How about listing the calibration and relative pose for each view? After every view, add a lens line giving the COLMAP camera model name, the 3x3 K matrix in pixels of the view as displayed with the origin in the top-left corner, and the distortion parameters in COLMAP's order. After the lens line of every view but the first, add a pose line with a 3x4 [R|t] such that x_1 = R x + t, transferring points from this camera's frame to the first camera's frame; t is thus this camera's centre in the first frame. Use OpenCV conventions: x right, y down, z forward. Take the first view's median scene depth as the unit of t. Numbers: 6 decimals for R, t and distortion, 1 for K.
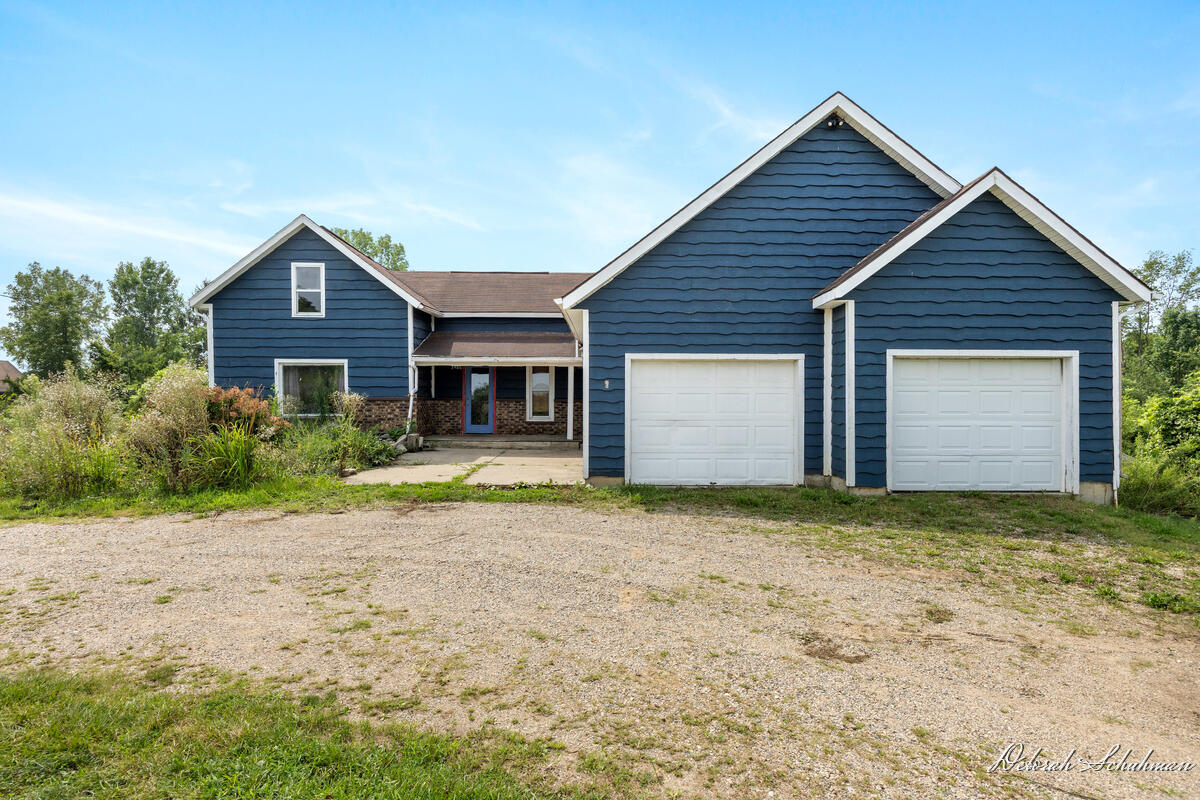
lens RADIAL K [[604.6, 0, 599.1], [0, 604.6, 400.7], [0, 0, 1]] dist [-0.010179, -0.000600]
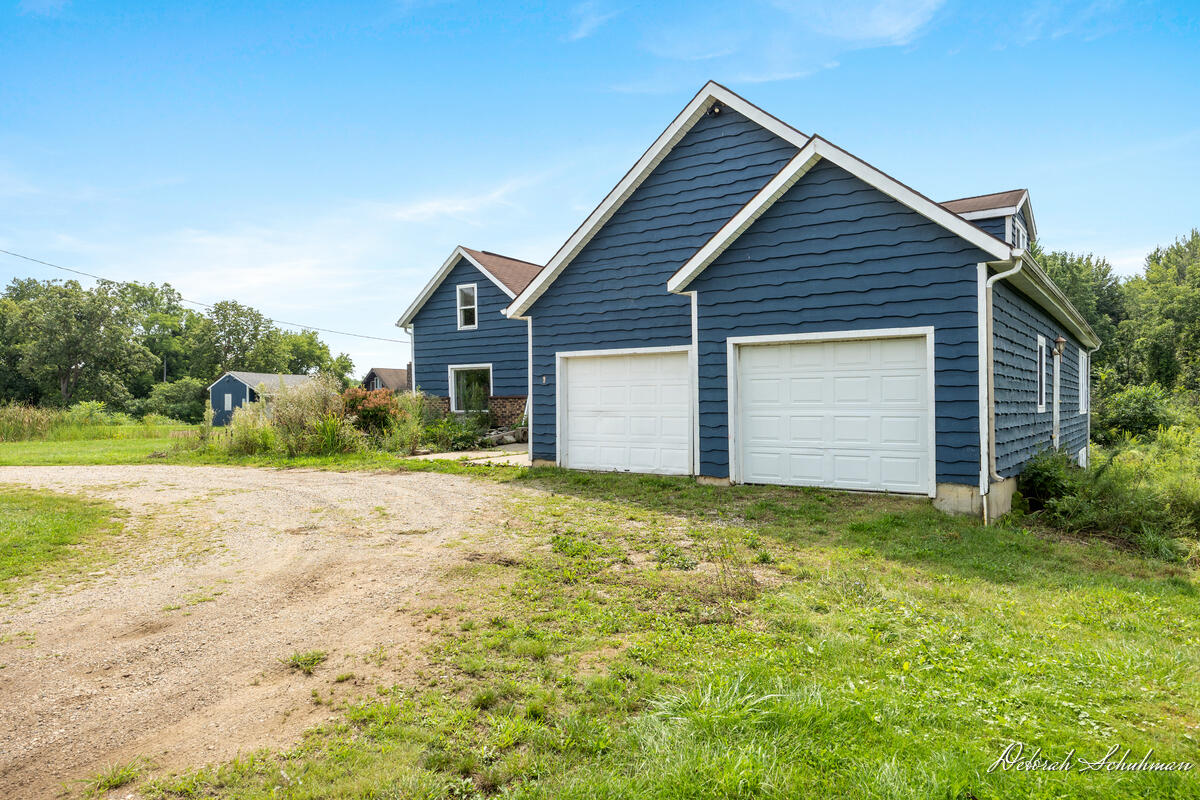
lens RADIAL K [[768.0, 0, 603.4], [0, 768.0, 400.2], [0, 0, 1]] dist [-0.039557, -0.000539]
pose [[0.810711, -0.008883, -0.585379, 0.996722], [0.005725, 0.999957, -0.007244, 0.023754], [0.585419, 0.002522, 0.810727, -0.125575]]
